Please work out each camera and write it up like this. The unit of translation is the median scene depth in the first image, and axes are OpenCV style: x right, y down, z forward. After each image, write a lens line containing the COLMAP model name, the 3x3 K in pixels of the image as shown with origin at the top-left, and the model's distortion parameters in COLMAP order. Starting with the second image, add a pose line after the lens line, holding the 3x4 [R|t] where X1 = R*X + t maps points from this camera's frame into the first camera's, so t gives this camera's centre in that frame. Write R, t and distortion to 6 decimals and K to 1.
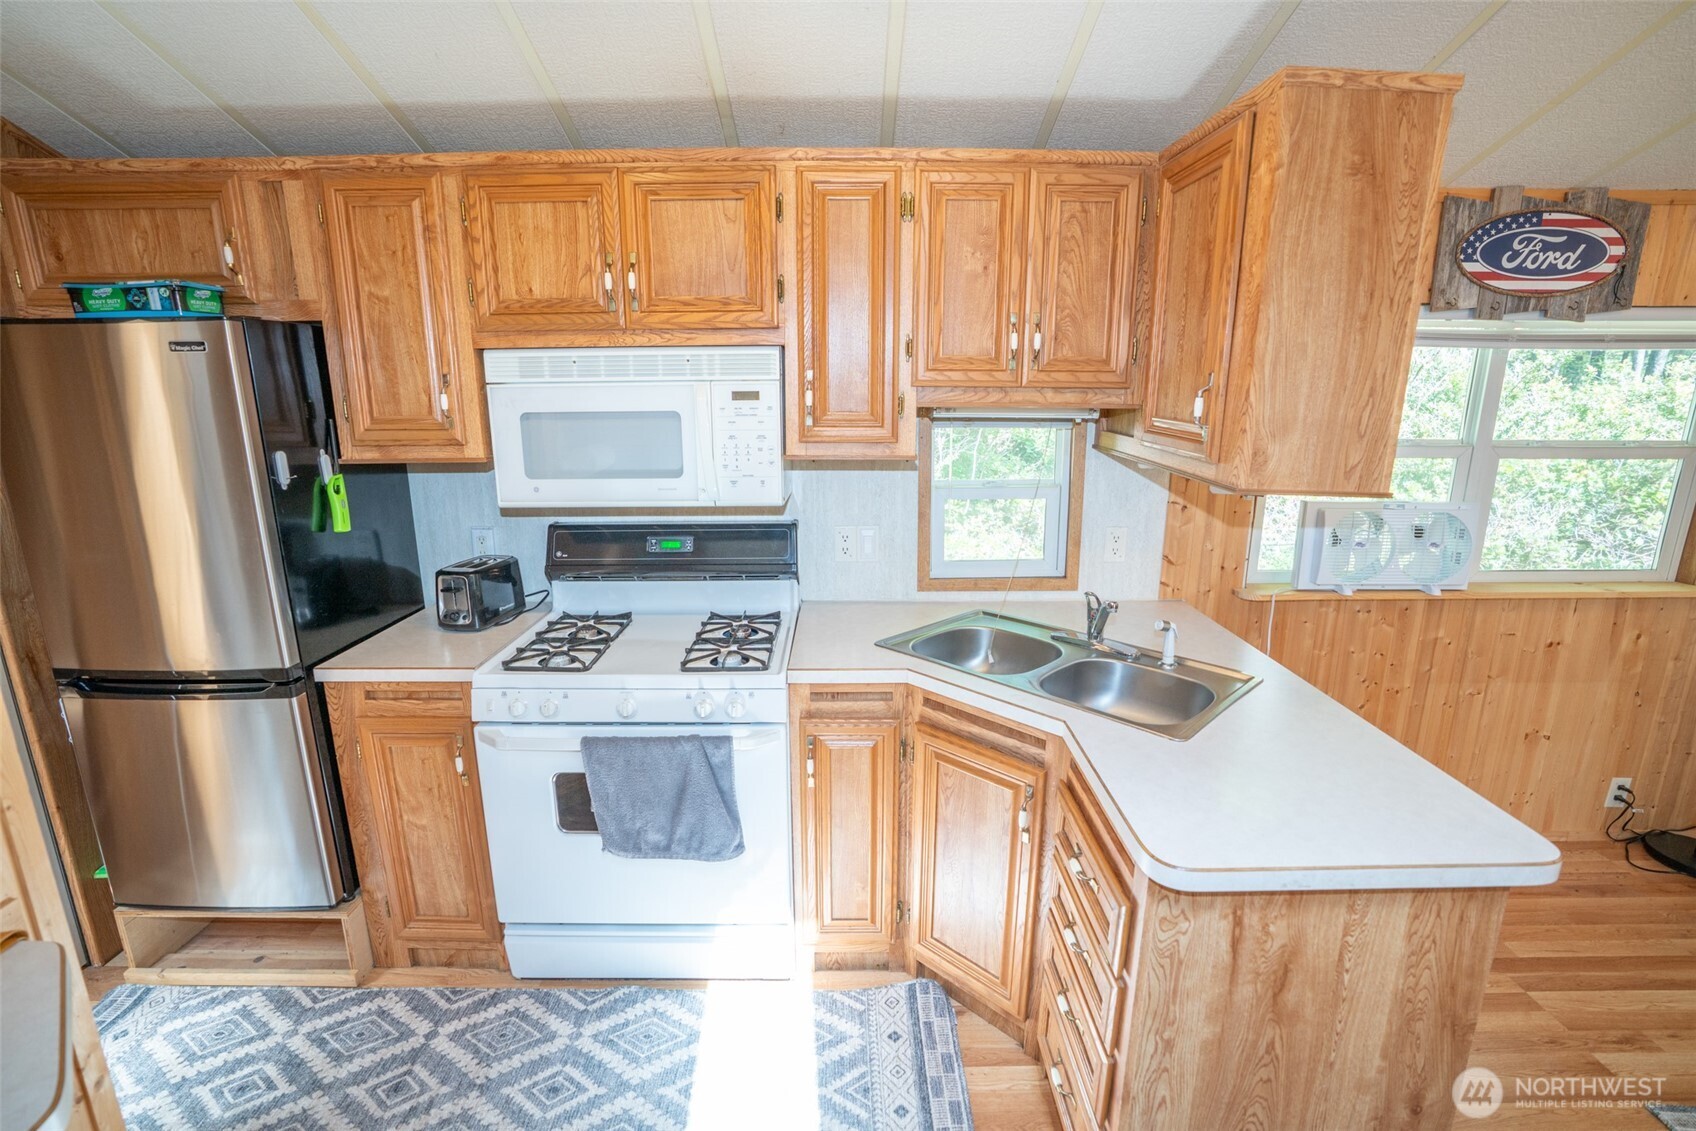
lens RADIAL K [[776.8, 0, 848.0], [0, 776.8, 565.5], [0, 0, 1]] dist [-0.067411, 0.025789]
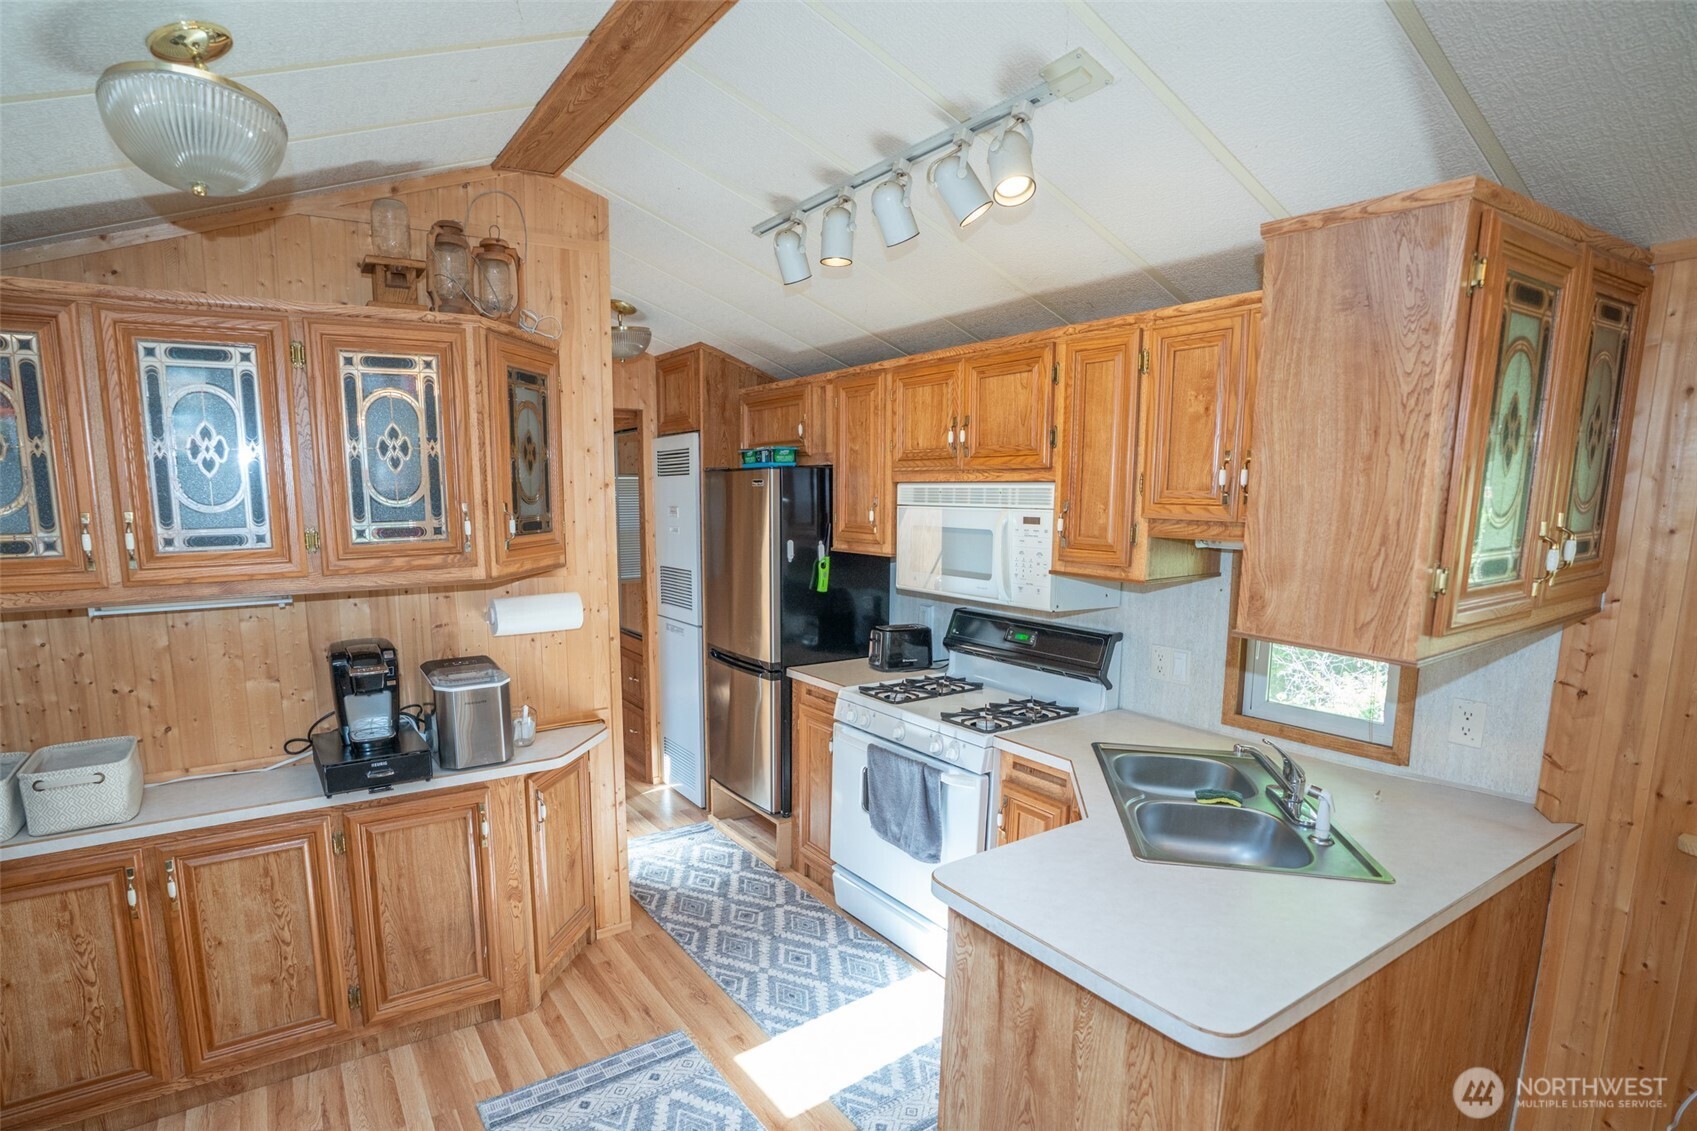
lens RADIAL K [[849.5, 0, 770.8], [0, 849.5, 616.6], [0, 0, 1]] dist [-0.075791, 0.032484]
pose [[0.517163, 0.128549, -0.846178, 0.856269], [-0.194732, 0.980400, 0.029924, -0.025908], [0.833440, 0.149303, 0.532059, -0.059390]]
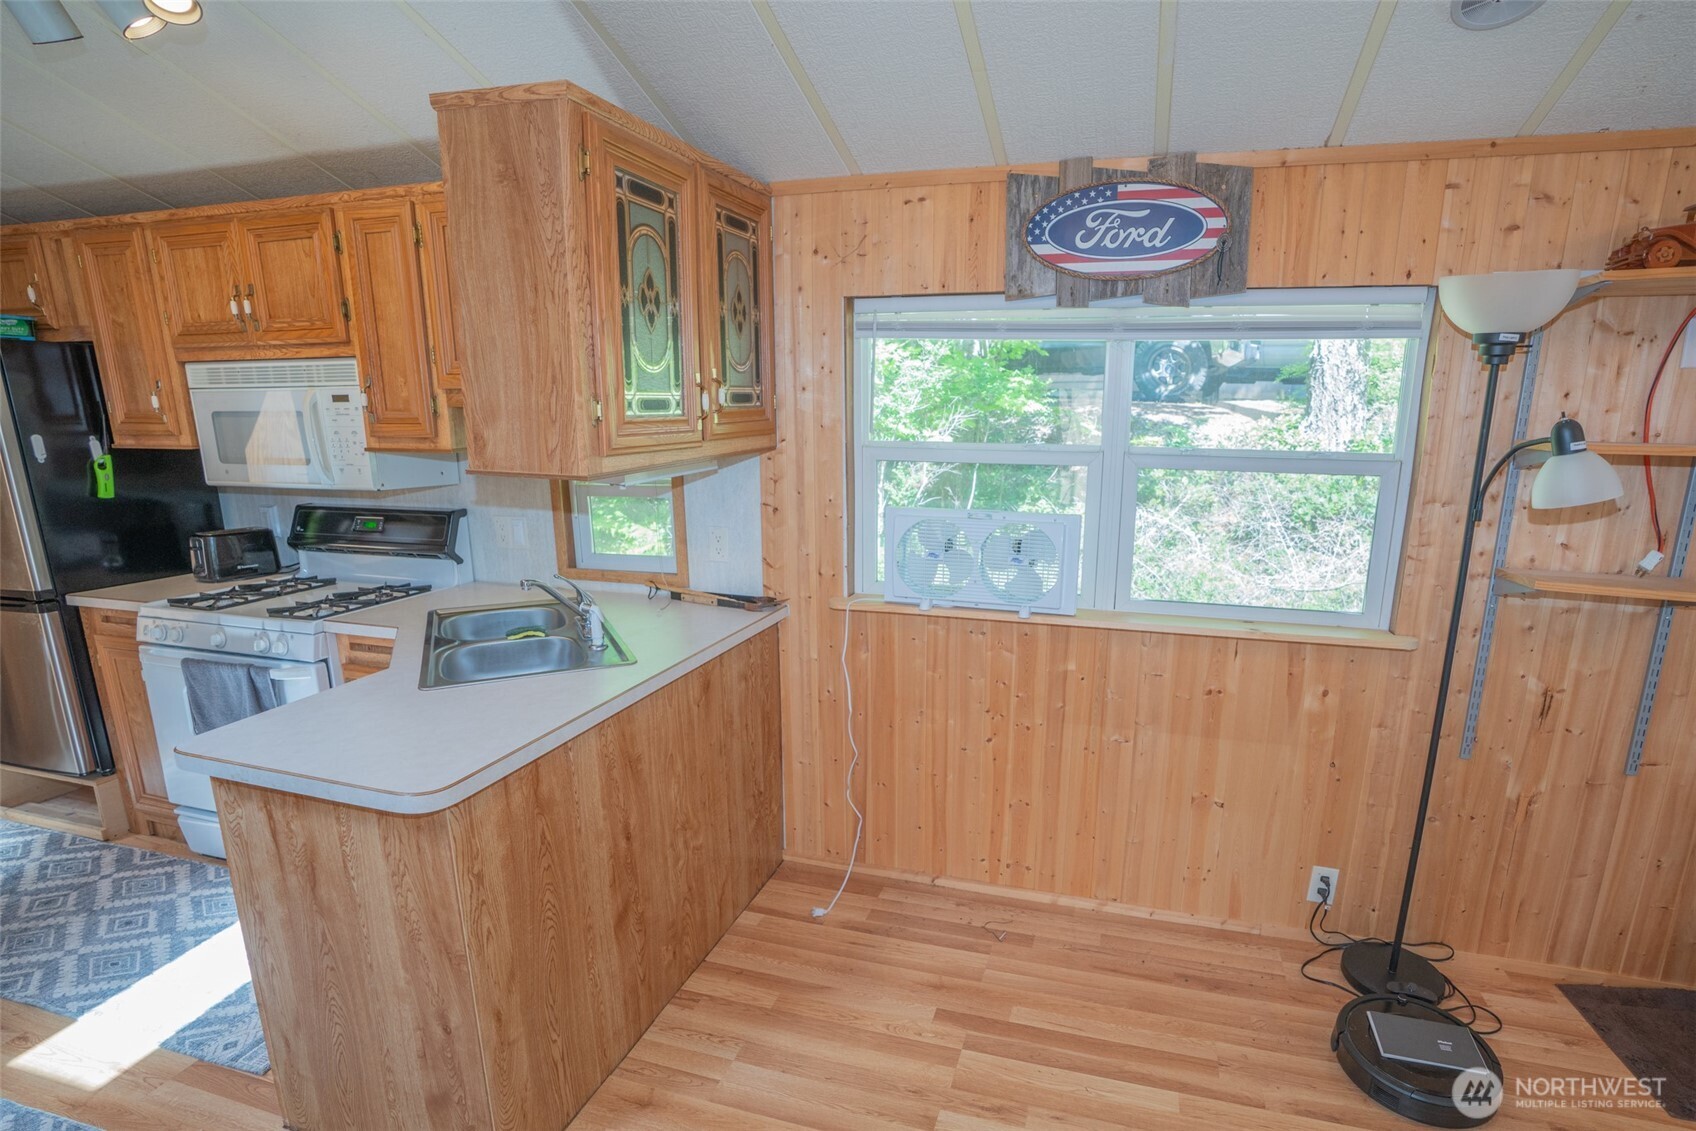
lens RADIAL K [[831.1, 0, 903.5], [0, 831.1, 601.8], [0, 0, 1]] dist [-0.066136, 0.024705]
pose [[0.960380, 0.070526, -0.269623, 1.126802], [-0.071429, 0.997425, 0.006476, 0.030346], [0.269385, 0.013040, 0.962944, 0.017946]]
